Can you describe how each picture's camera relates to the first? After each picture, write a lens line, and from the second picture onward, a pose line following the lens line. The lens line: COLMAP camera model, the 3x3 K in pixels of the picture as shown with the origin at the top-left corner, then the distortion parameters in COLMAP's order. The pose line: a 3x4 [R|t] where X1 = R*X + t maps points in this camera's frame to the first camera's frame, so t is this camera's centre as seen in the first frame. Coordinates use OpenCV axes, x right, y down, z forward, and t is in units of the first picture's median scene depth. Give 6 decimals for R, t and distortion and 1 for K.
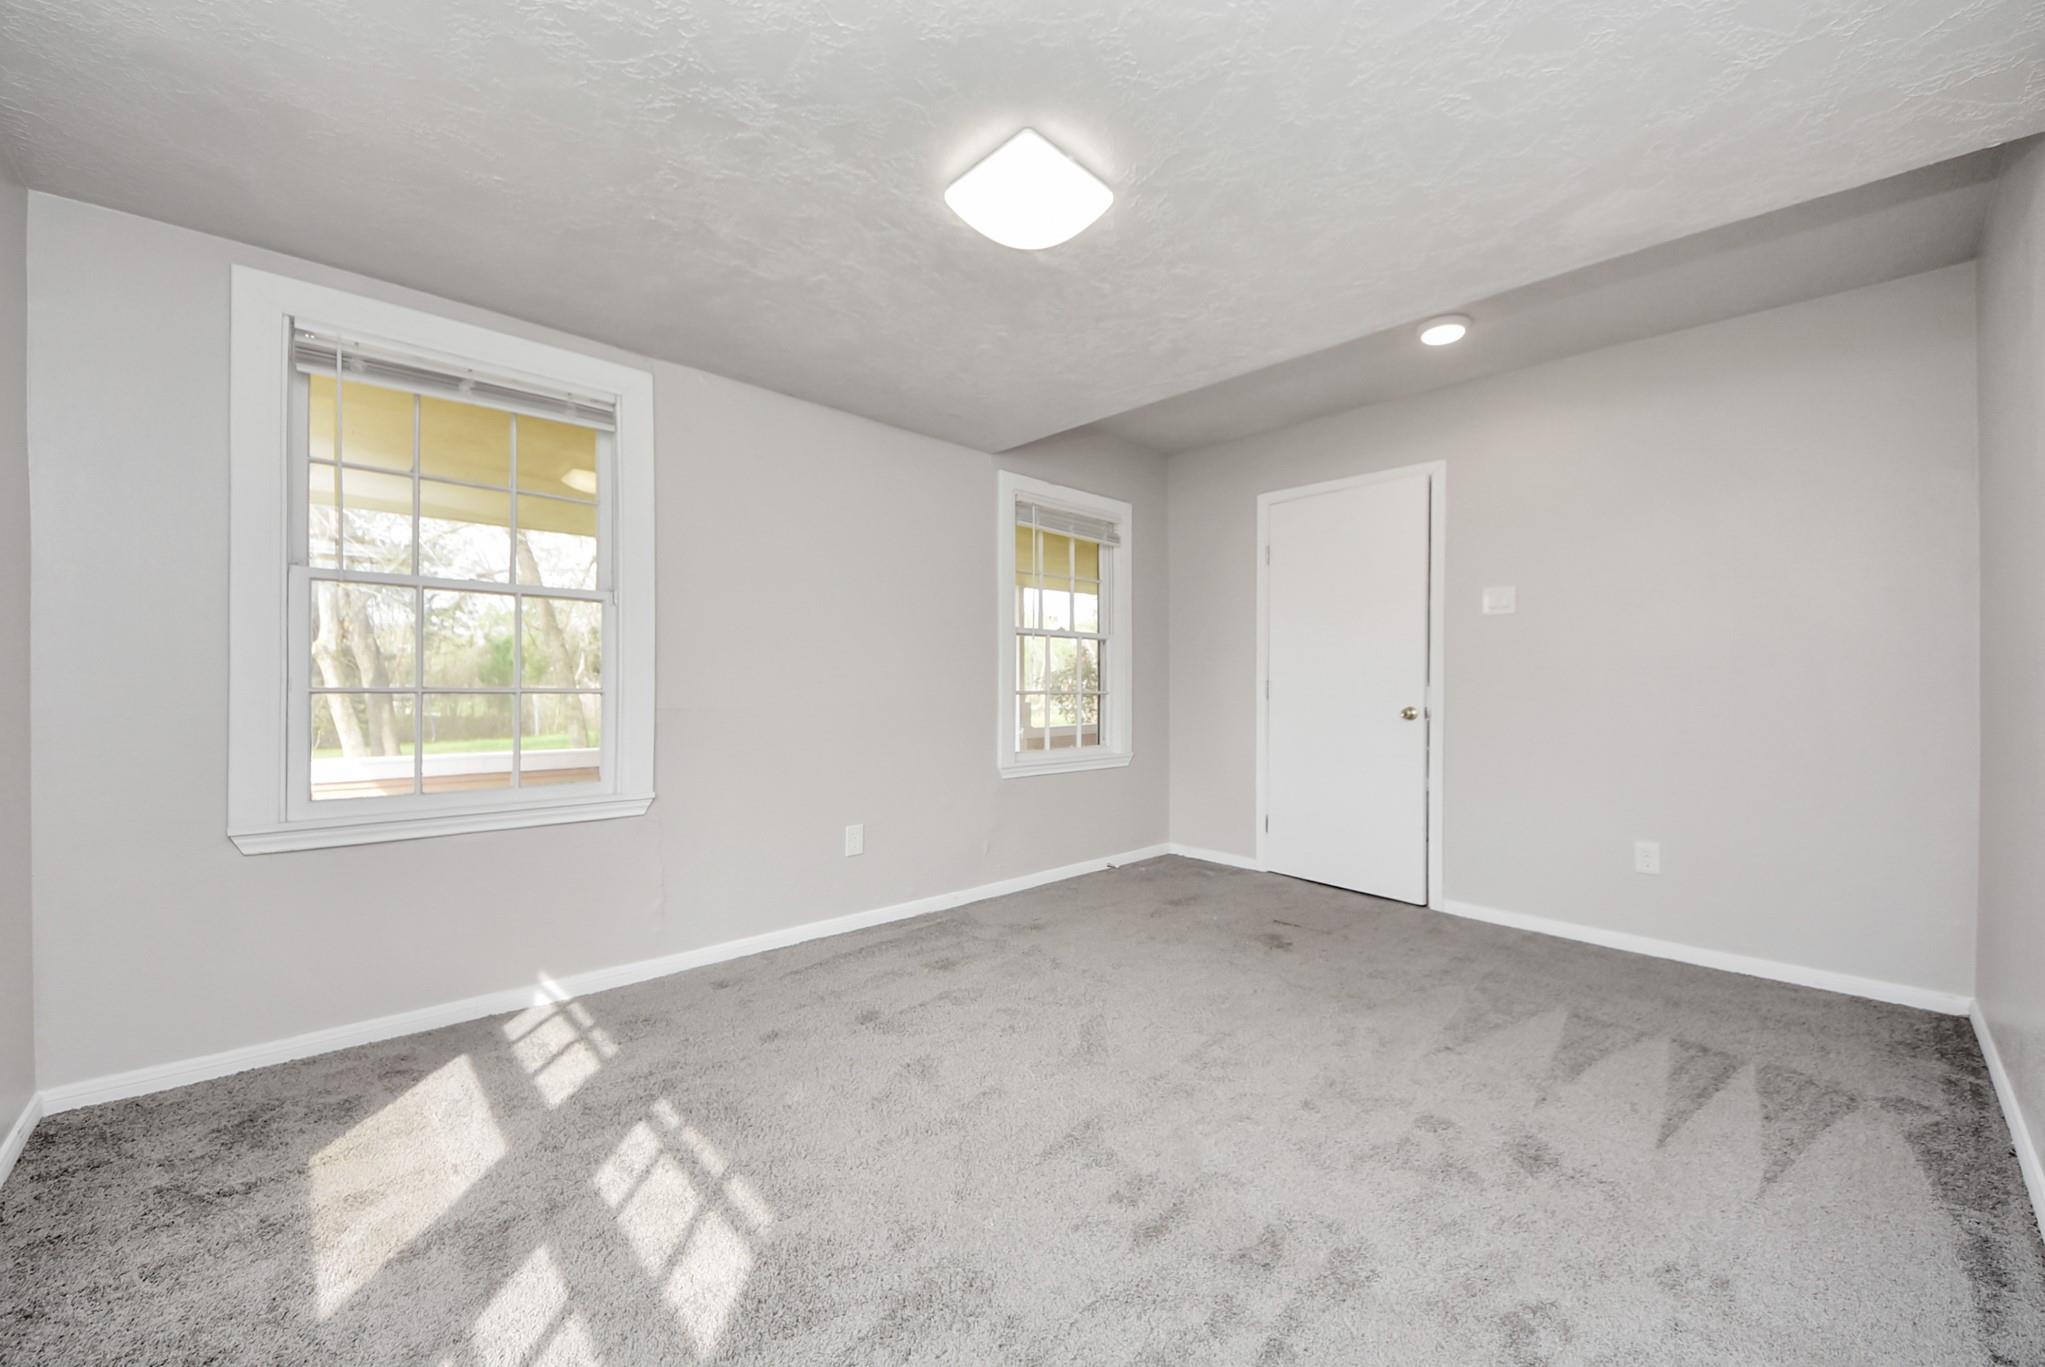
lens RADIAL K [[755.6, 0, 1029.4], [0, 755.6, 673.2], [0, 0, 1]] dist [0.047408, -0.027637]
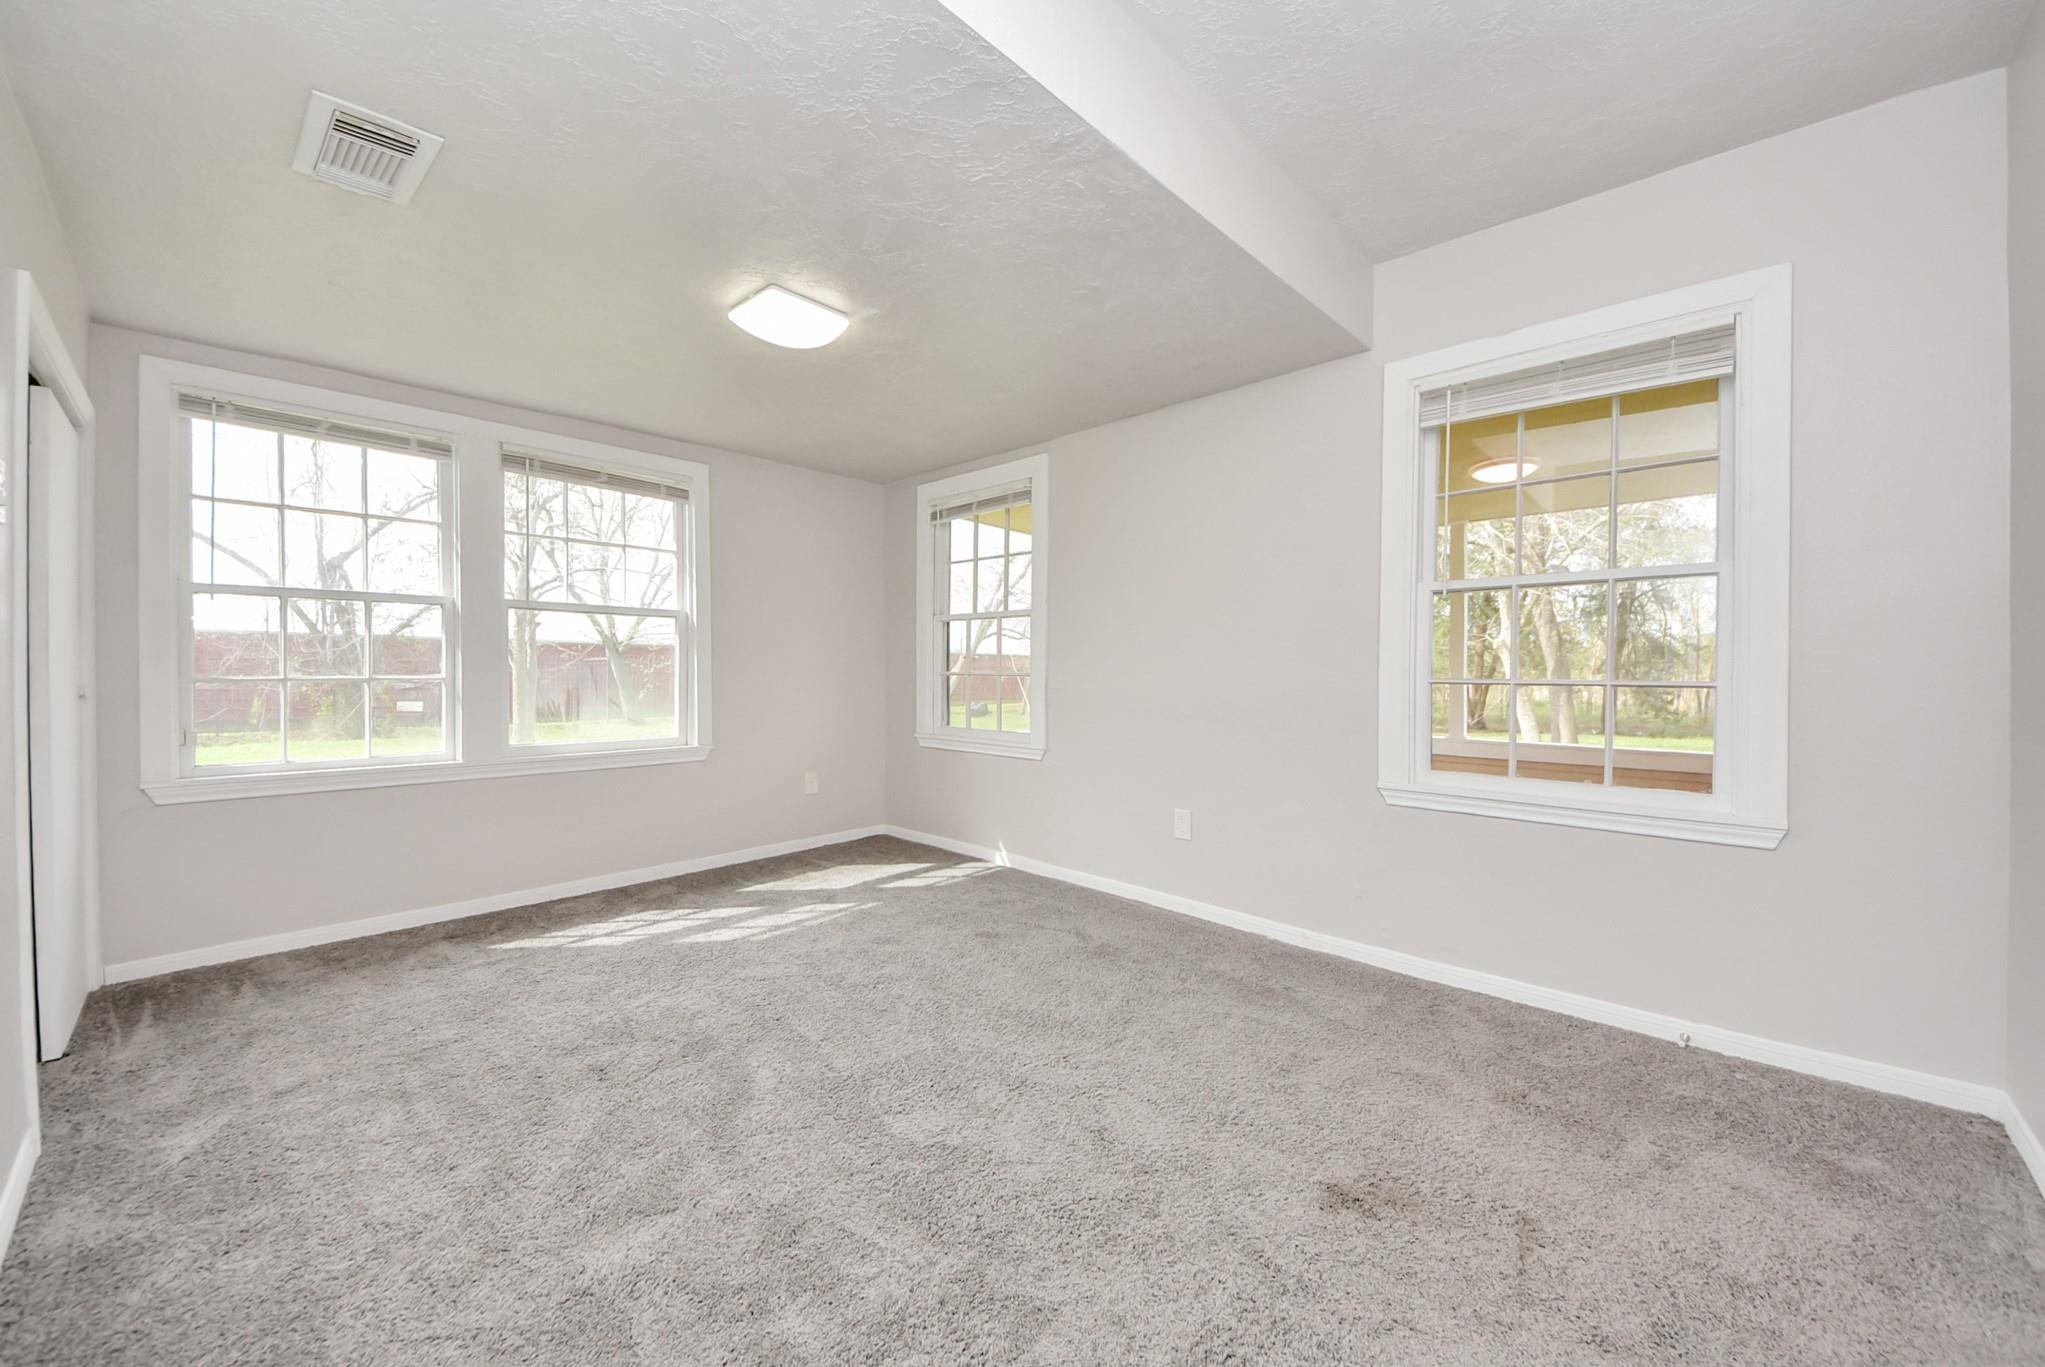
lens RADIAL K [[799.5, 0, 1095.5], [0, 799.5, 677.7], [0, 0, 1]] dist [-0.028913, -0.000316]
pose [[0.071872, 0.002047, -0.997412, 1.154356], [0.016087, 0.999865, 0.003211, 0.028342], [0.997284, -0.016276, 0.071830, 1.141903]]
